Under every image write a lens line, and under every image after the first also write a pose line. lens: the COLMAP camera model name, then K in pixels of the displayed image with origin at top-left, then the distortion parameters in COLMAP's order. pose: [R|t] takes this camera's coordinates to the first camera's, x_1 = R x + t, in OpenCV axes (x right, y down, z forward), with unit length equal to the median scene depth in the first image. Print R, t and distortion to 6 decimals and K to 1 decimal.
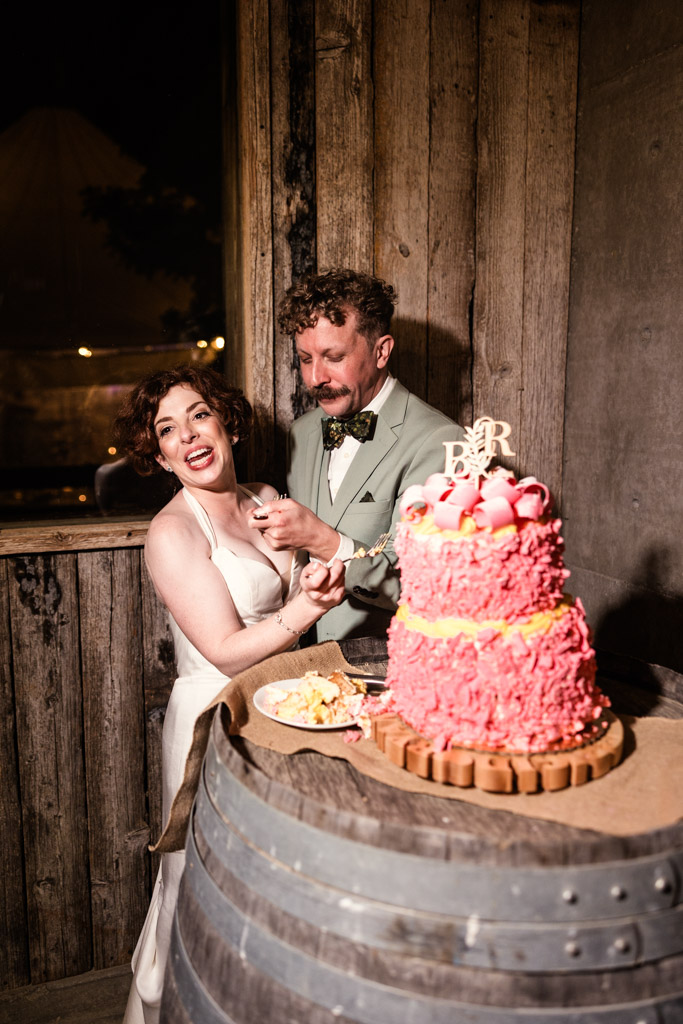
lens RADIAL K [[846.8, 0, 341.5], [0, 846.8, 512.0], [0, 0, 1]] dist [-0.005975, 0.003225]
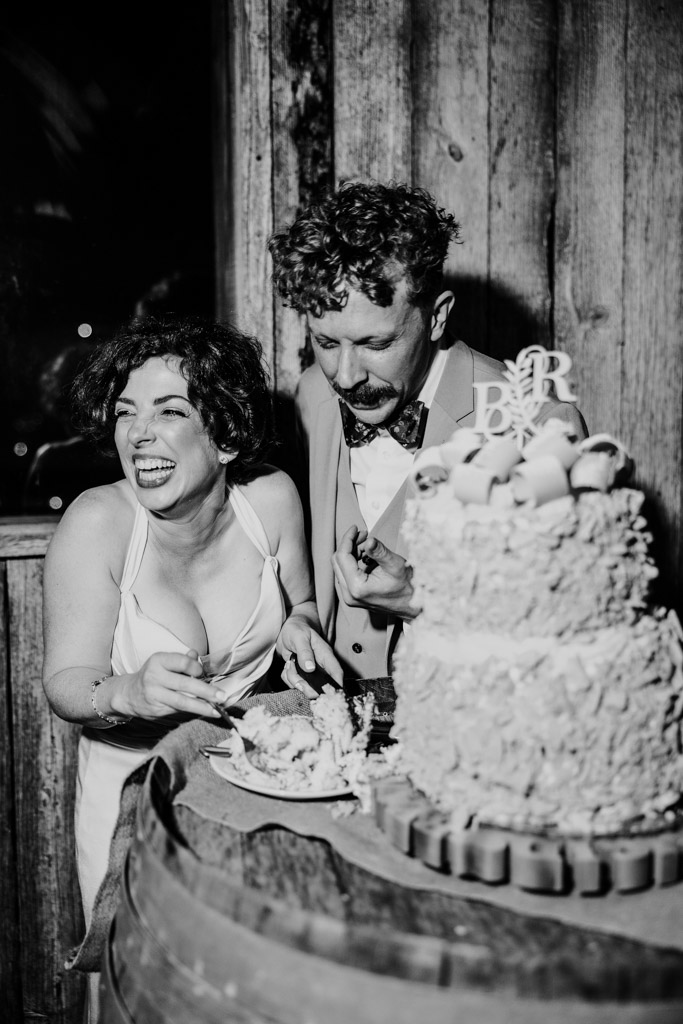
lens RADIAL K [[1104.3, 0, 341.5], [0, 1104.3, 512.0], [0, 0, 1]] dist [-0.021317, 0.035562]
pose [[0.997466, 0.002150, -0.071113, 0.047487], [-0.004141, 0.999603, -0.027870, 0.029682], [0.071024, 0.028094, 0.997079, 0.058458]]
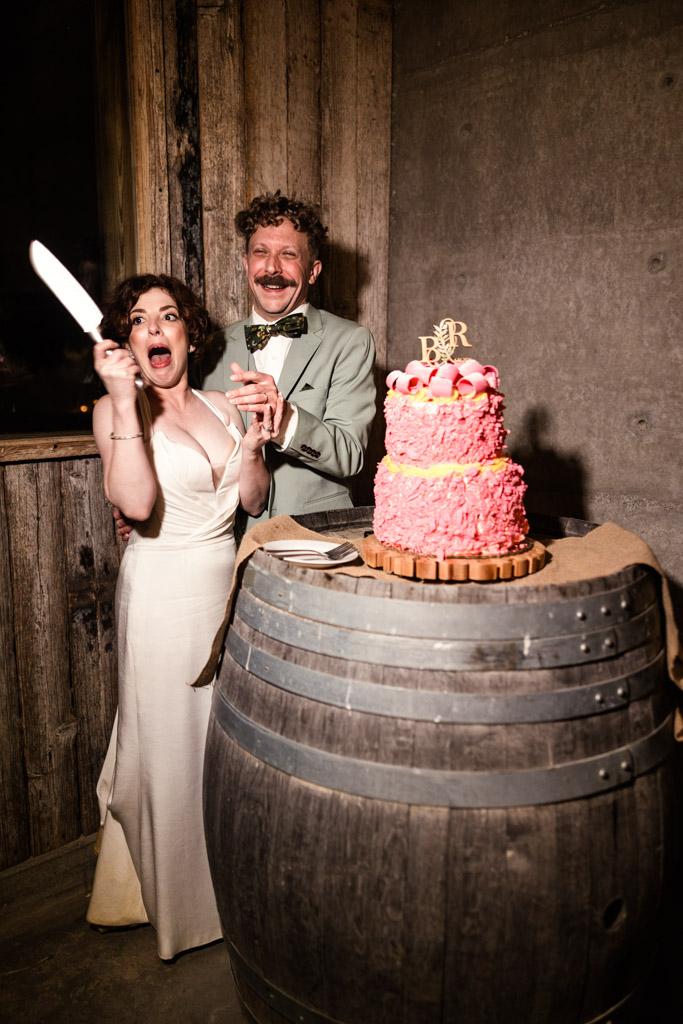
lens RADIAL K [[813.4, 0, 337.5], [0, 813.4, 531.9], [0, 0, 1]] dist [-0.004480, -0.004445]
pose [[0.930119, -0.068465, 0.360821, -0.290695], [0.046774, 0.996553, 0.068520, 0.078678], [-0.364269, -0.046855, 0.930114, -0.091716]]
